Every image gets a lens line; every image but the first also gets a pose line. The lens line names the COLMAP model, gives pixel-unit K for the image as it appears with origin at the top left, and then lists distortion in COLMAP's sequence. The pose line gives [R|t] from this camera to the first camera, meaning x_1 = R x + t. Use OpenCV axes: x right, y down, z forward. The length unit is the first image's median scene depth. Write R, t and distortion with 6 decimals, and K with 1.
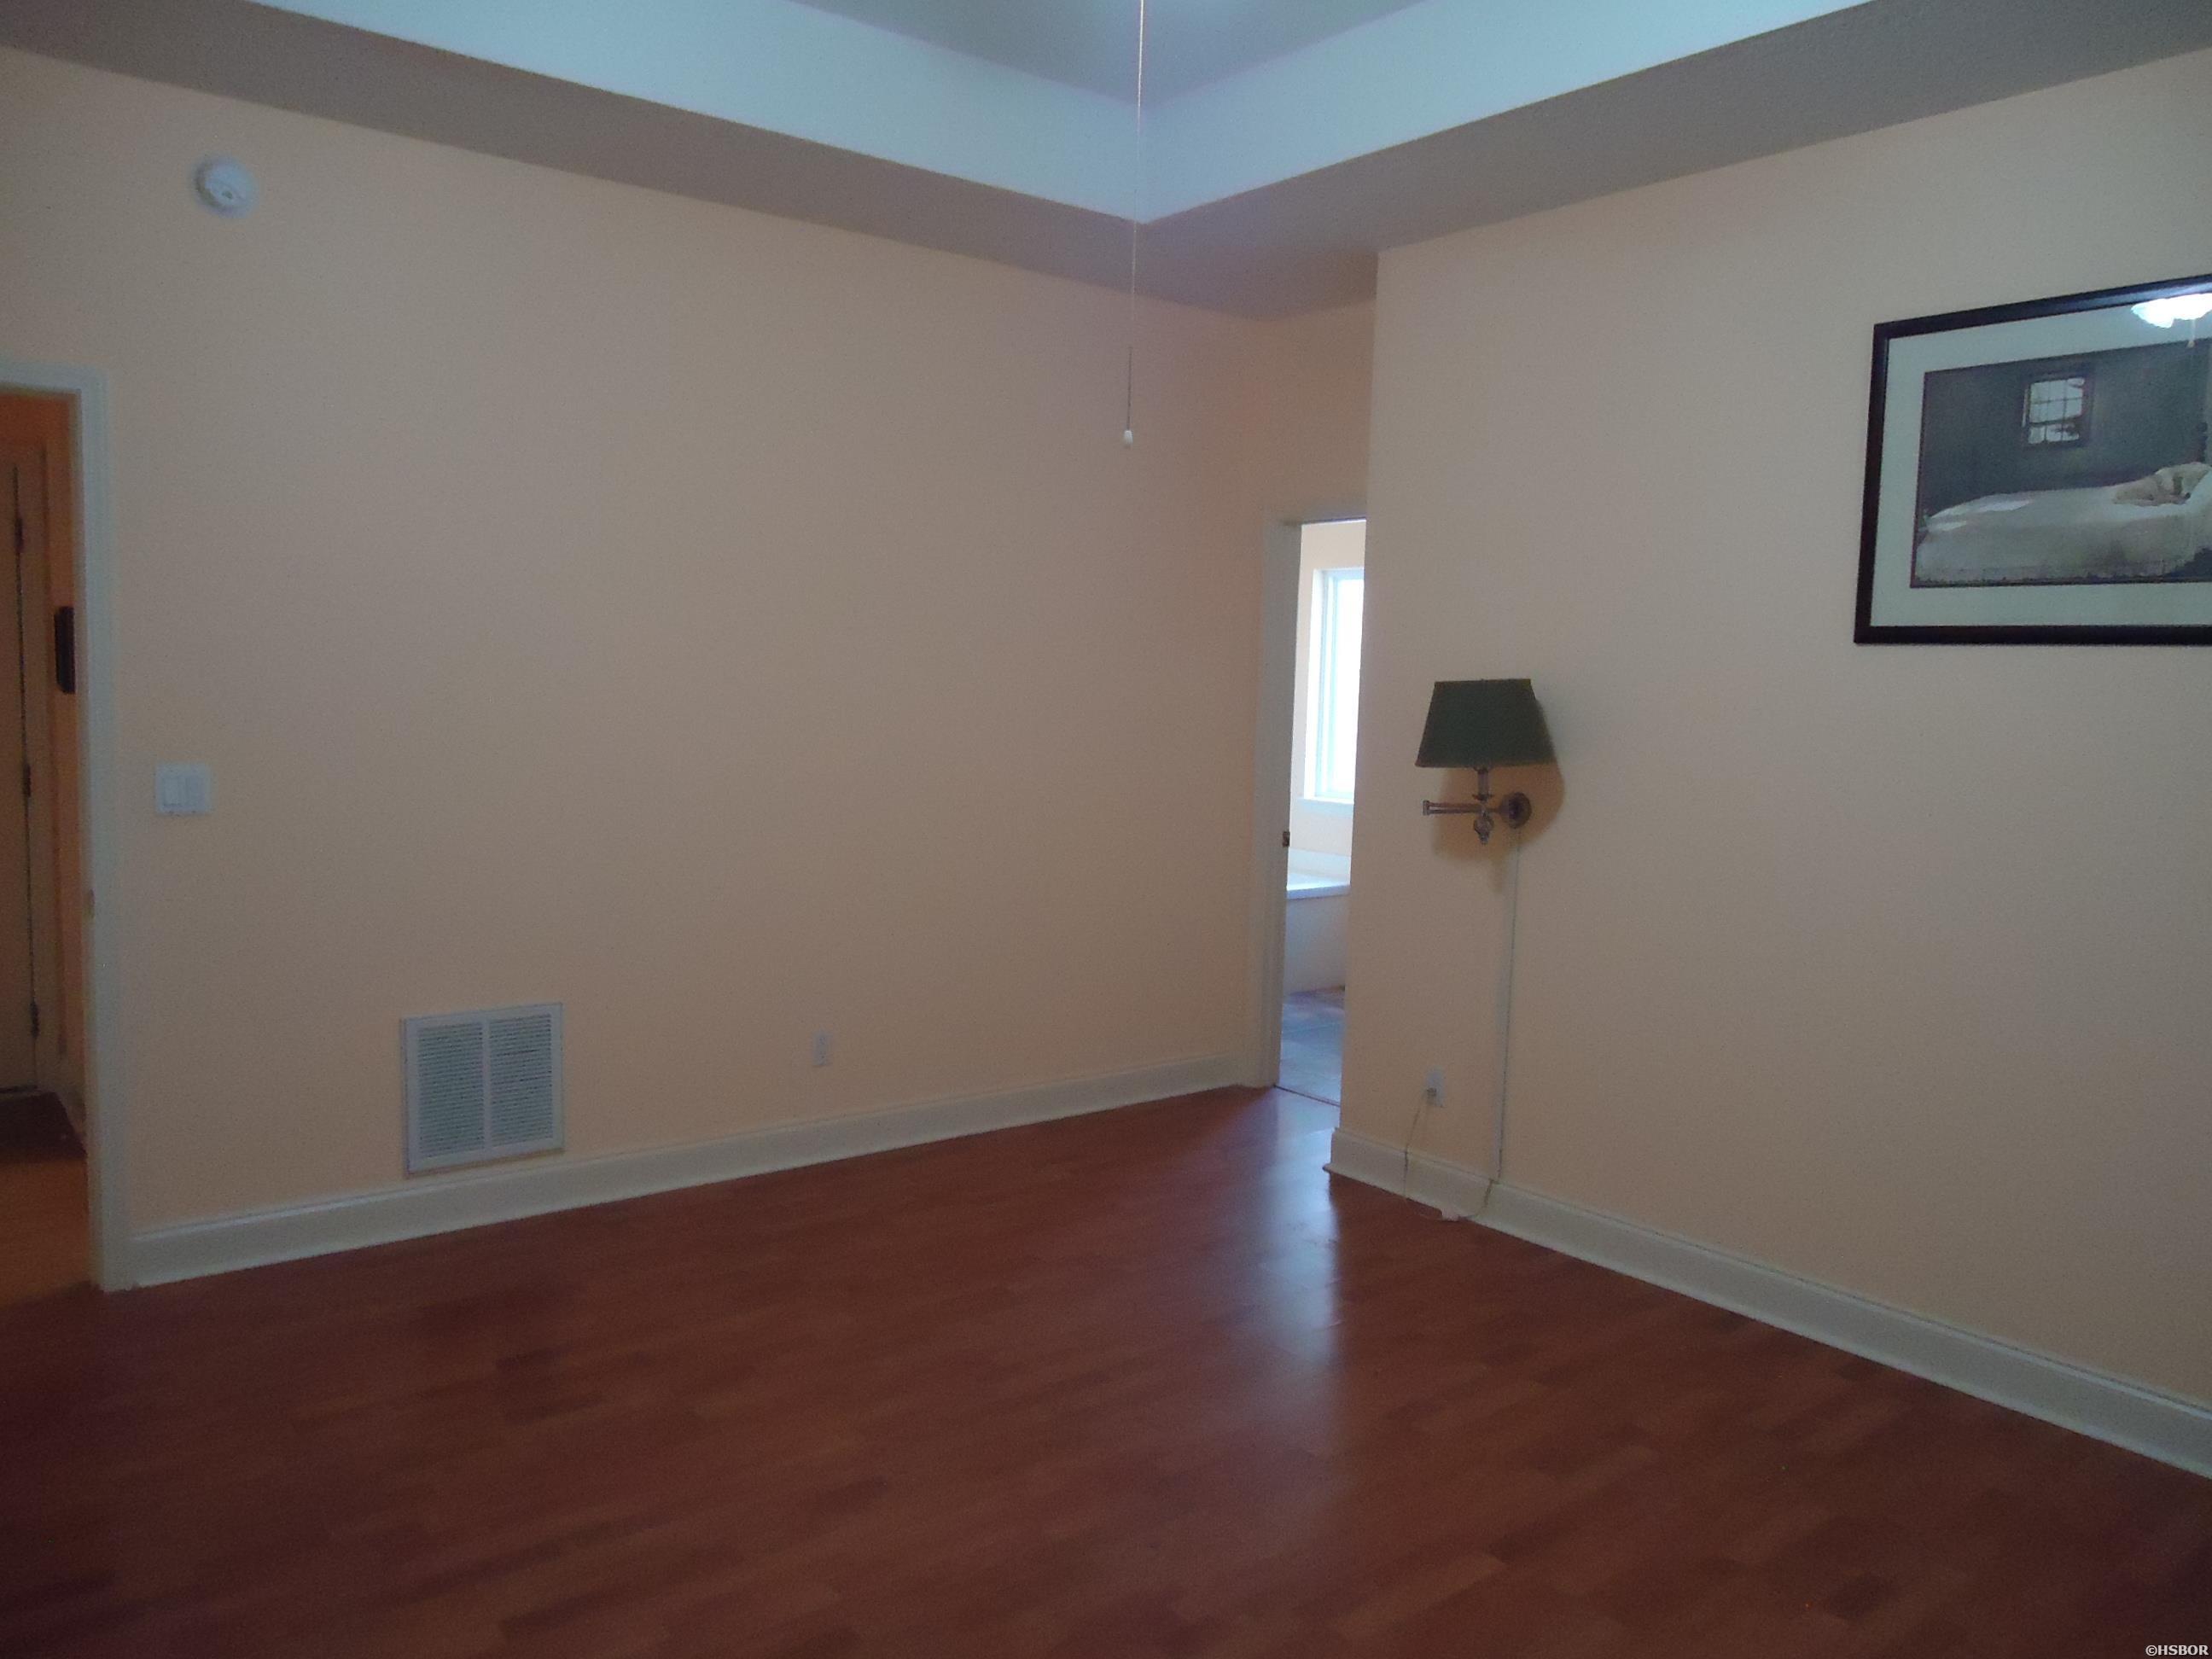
lens RADIAL K [[1603.4, 0, 1149.7], [0, 1603.4, 854.1], [0, 0, 1]] dist [-0.014443, 0.008816]
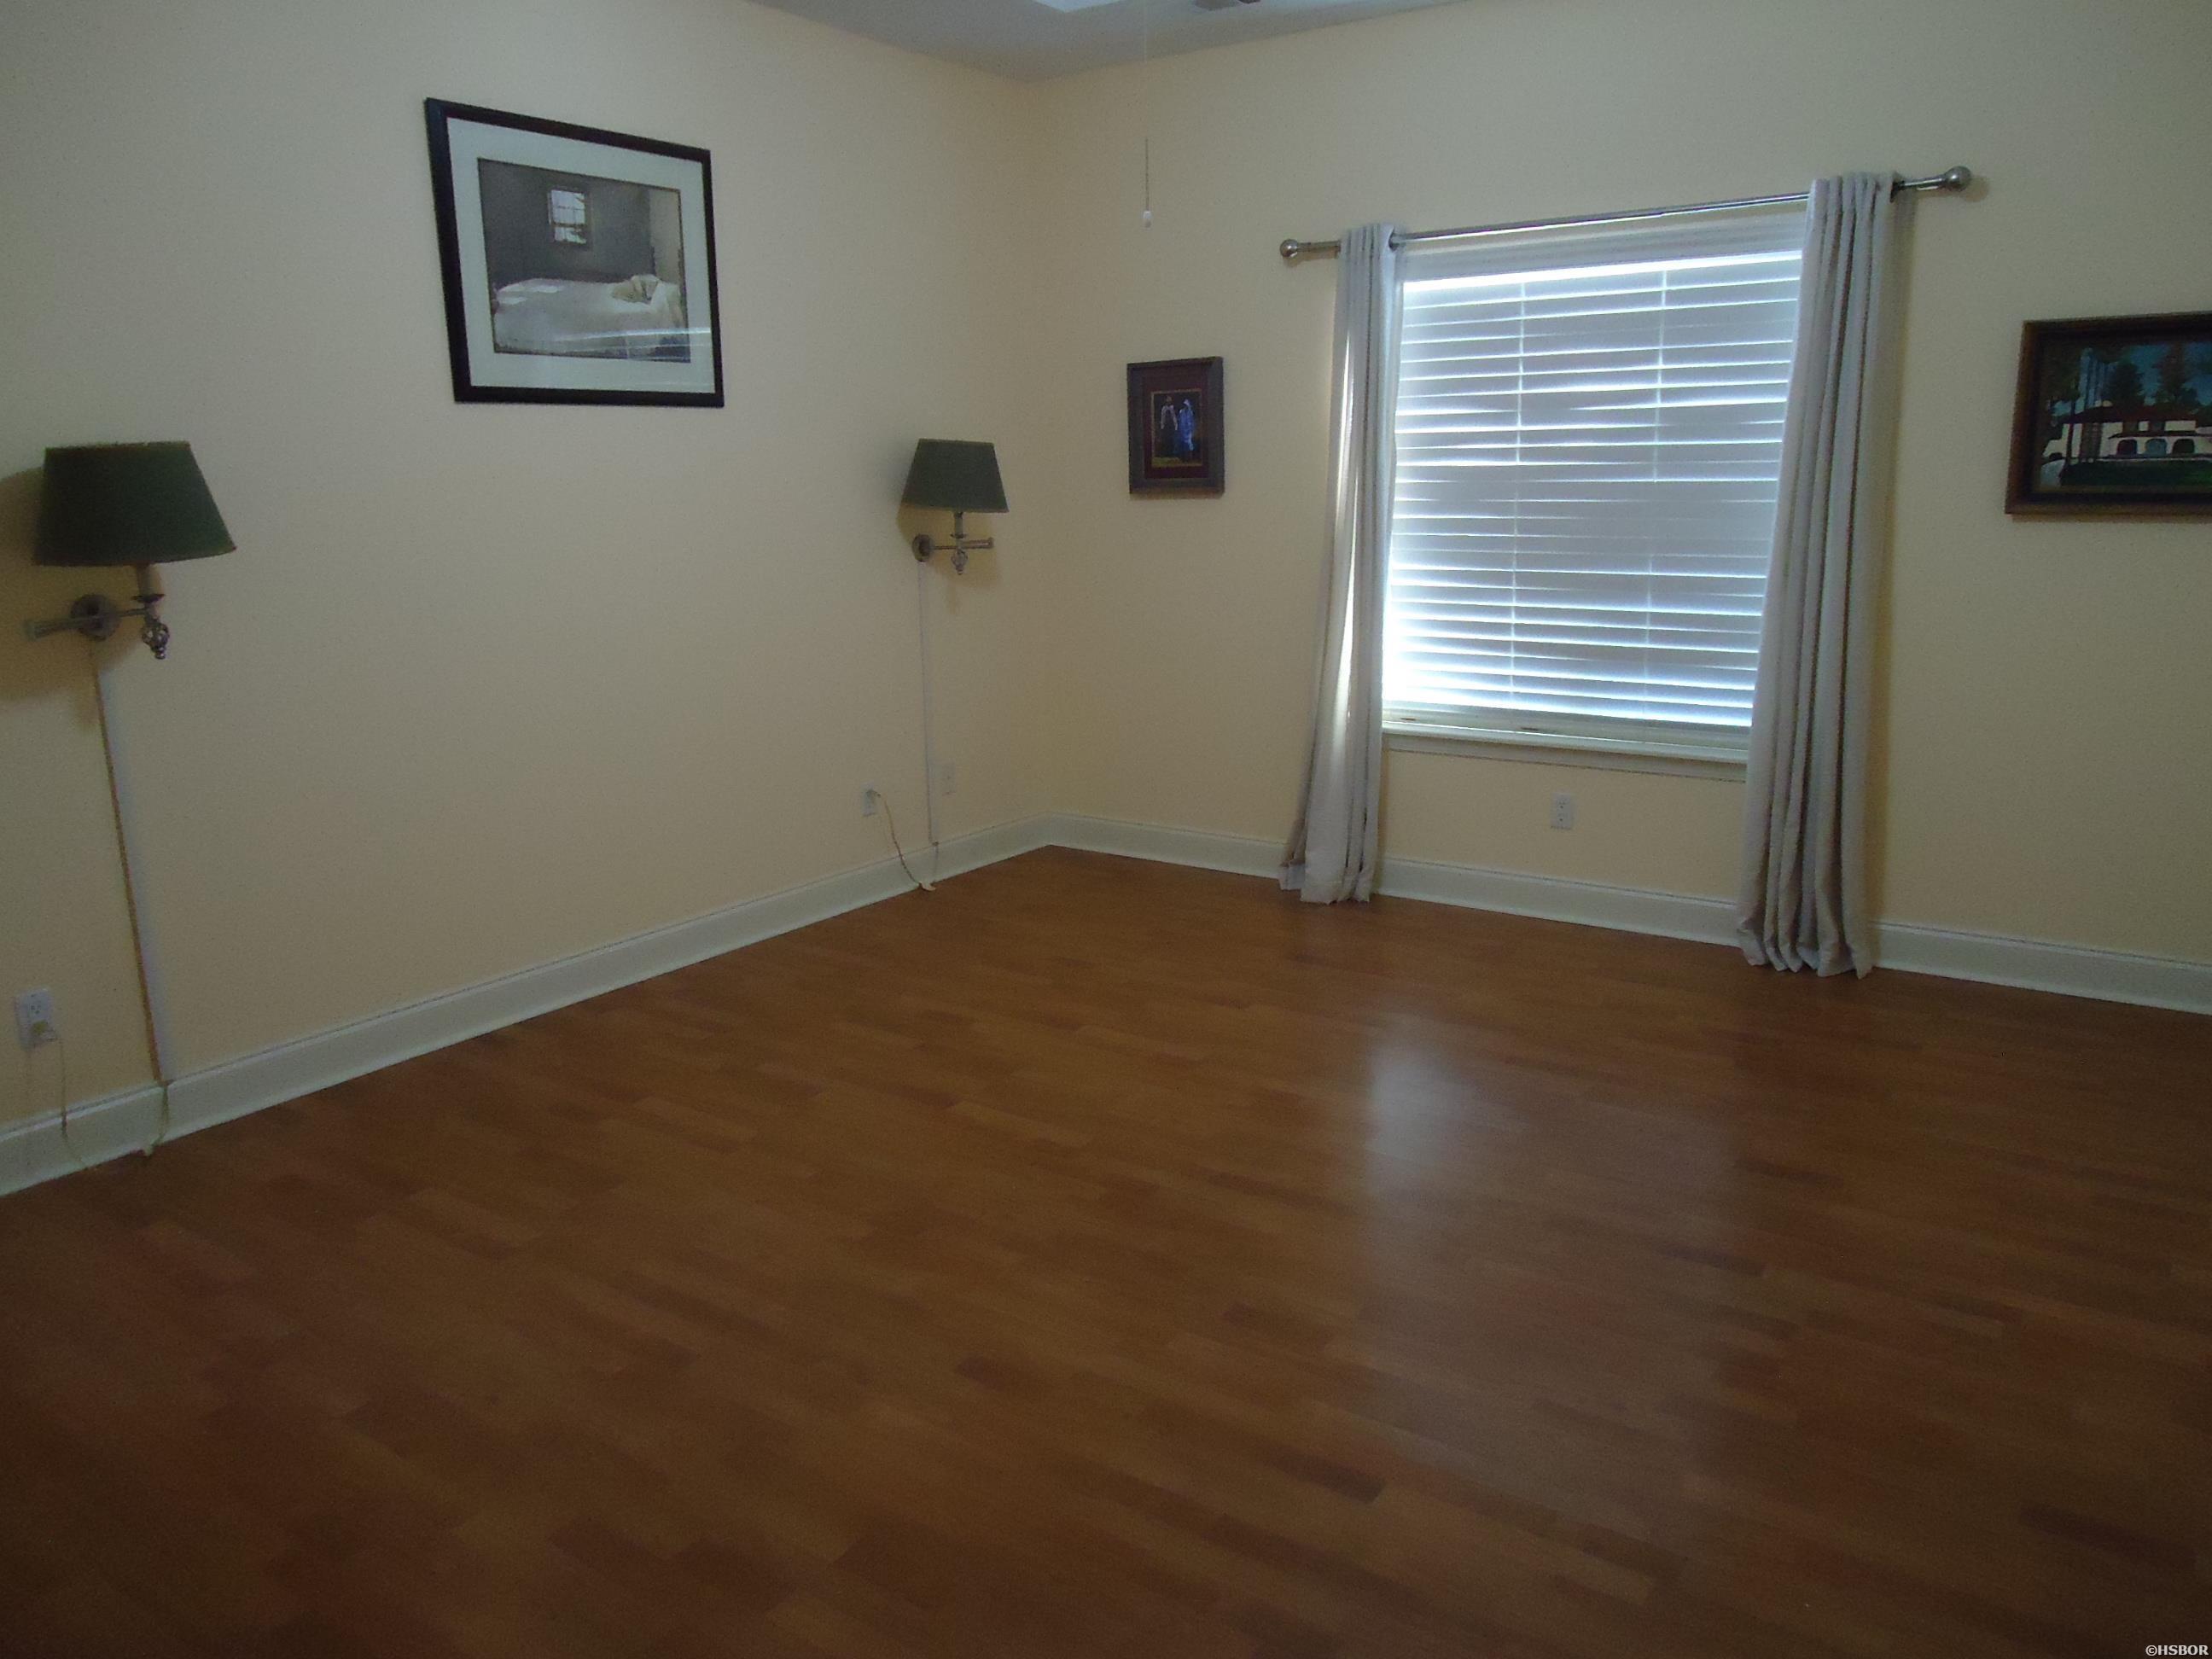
lens RADIAL K [[1603.4, 0, 1100.6], [0, 1603.4, 825.3], [0, 0, 1]] dist [-0.014443, 0.008816]
pose [[-0.274394, -0.248241, 0.929023, -0.840539], [0.104333, 0.952716, 0.285388, -0.132464], [-0.955941, 0.175237, -0.235520, 0.964501]]
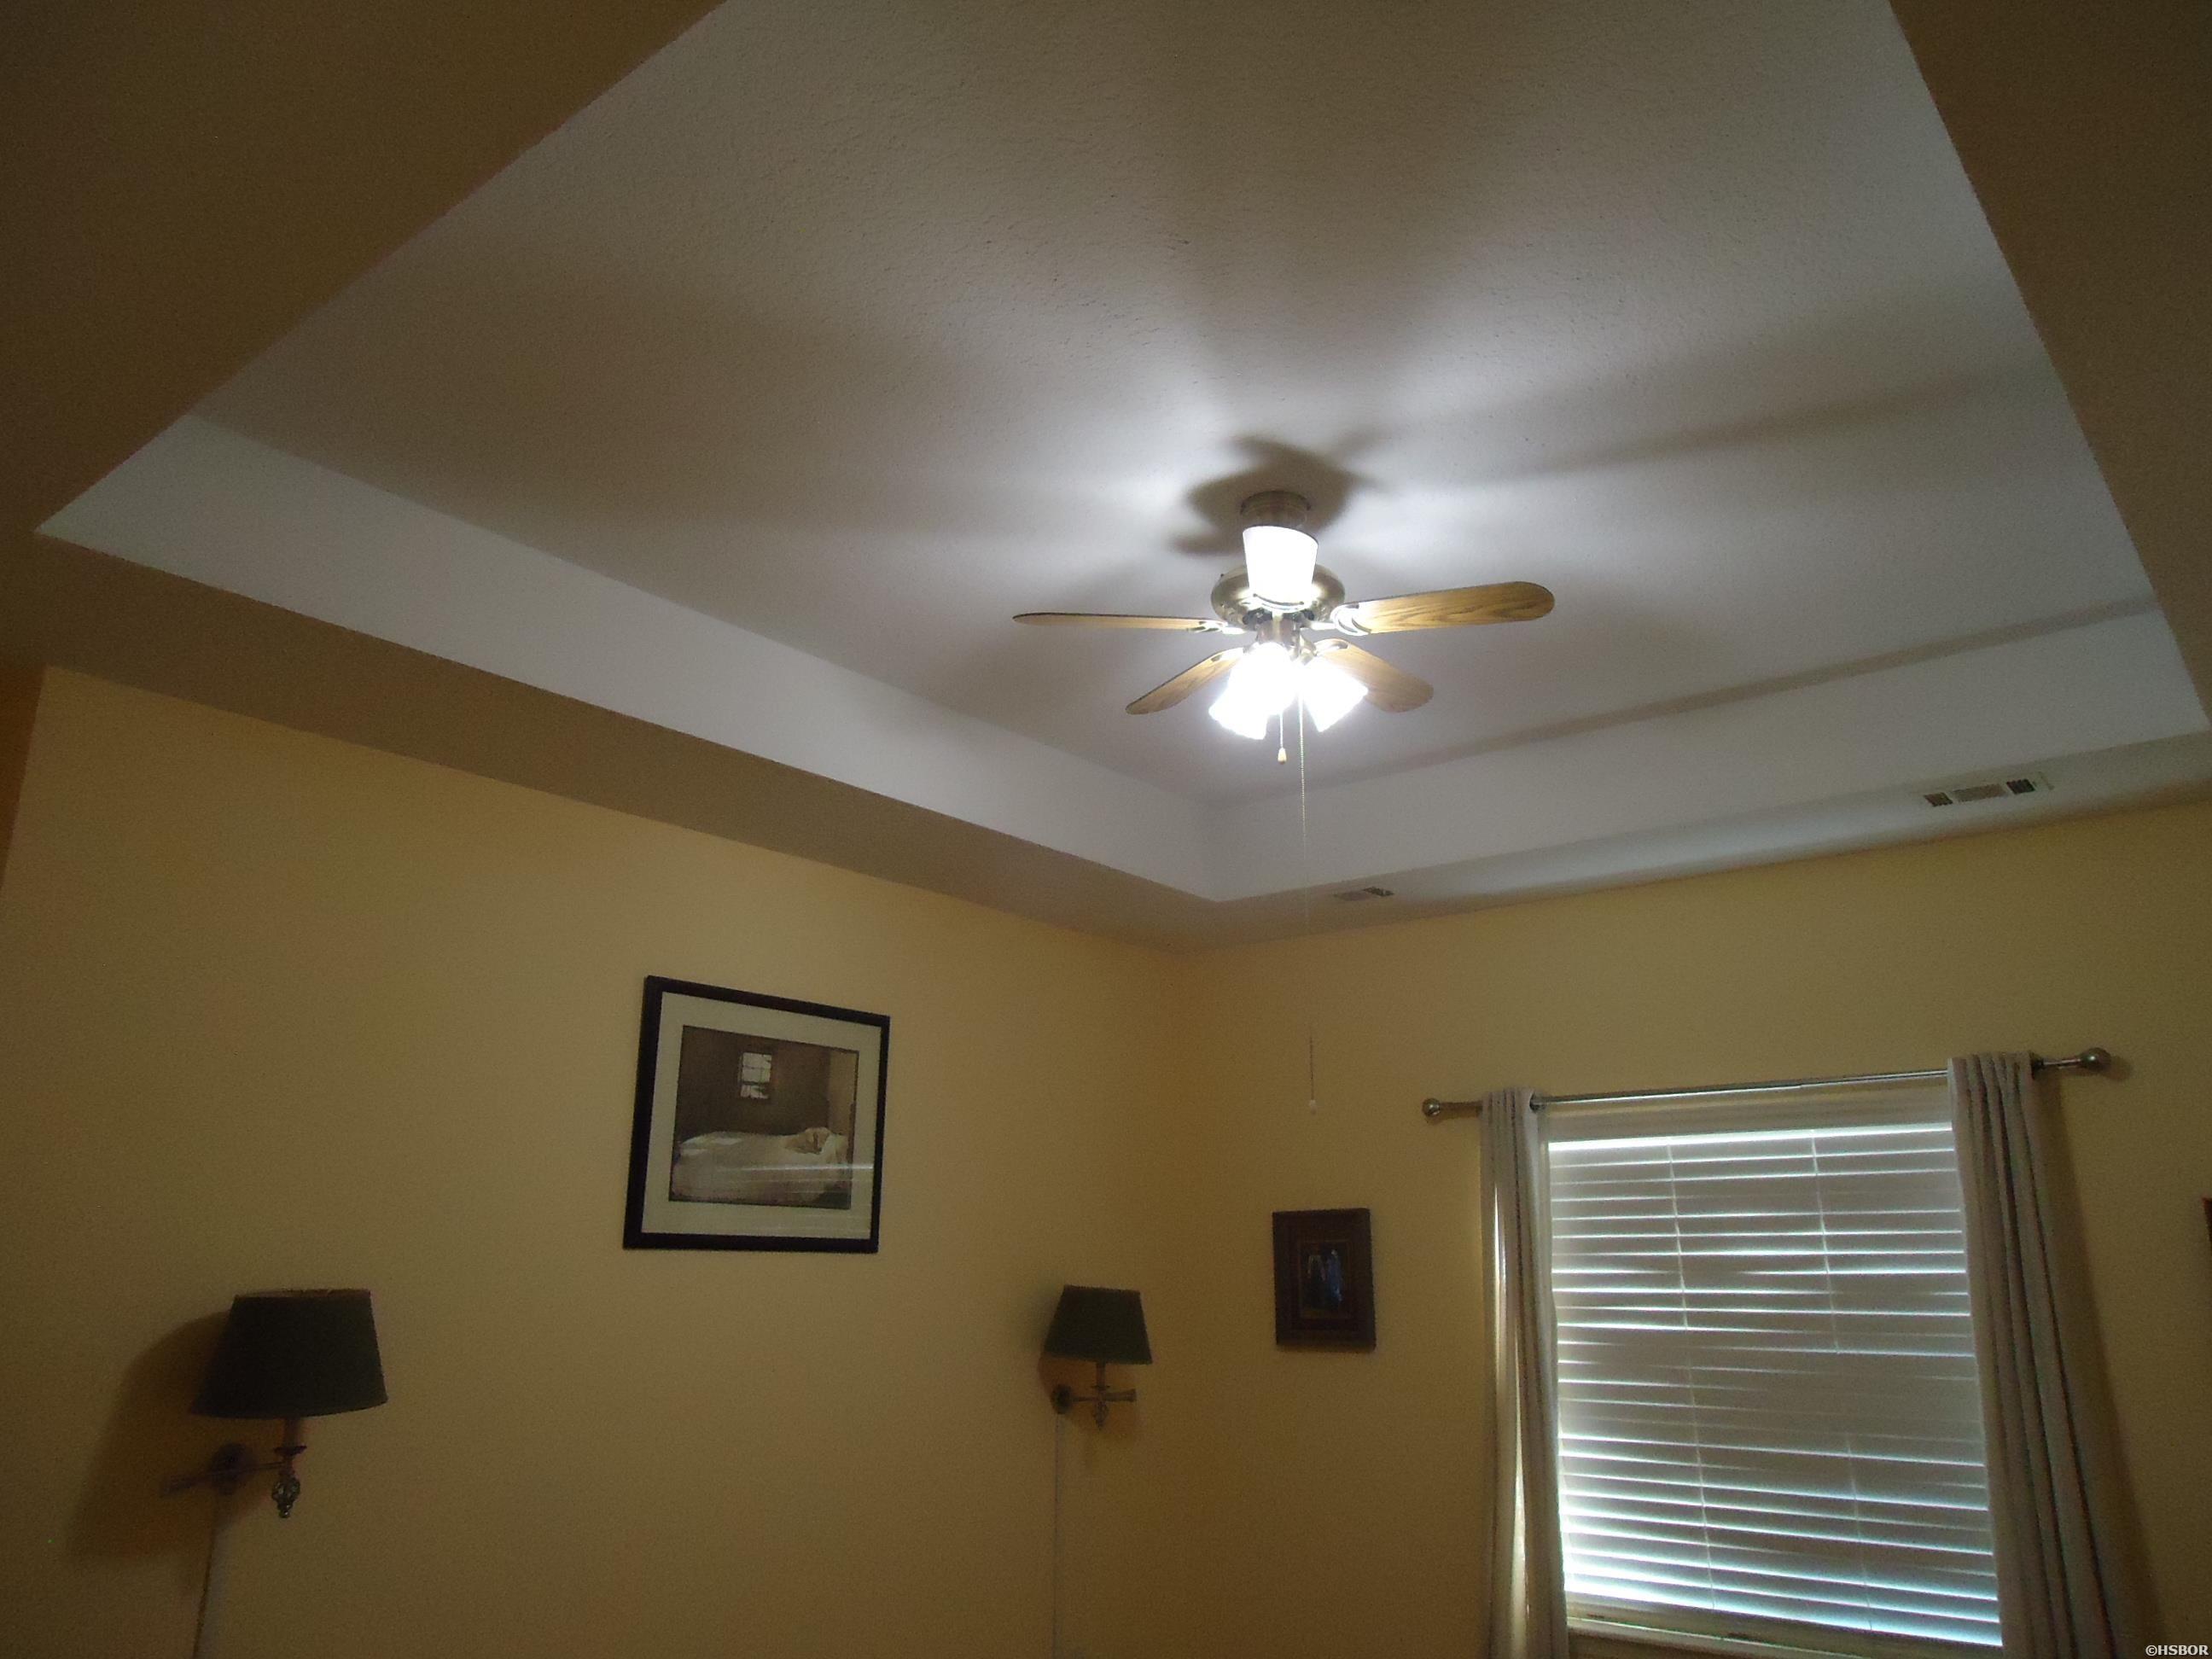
lens RADIAL K [[1603.4, 0, 1103.7], [0, 1603.4, 824.2], [0, 0, 1]] dist [-0.014443, 0.008816]
pose [[-0.203041, 0.226467, 0.952621, -0.836352], [0.086689, 0.973223, -0.212888, -0.166462], [-0.975325, 0.039357, -0.217236, 0.983412]]
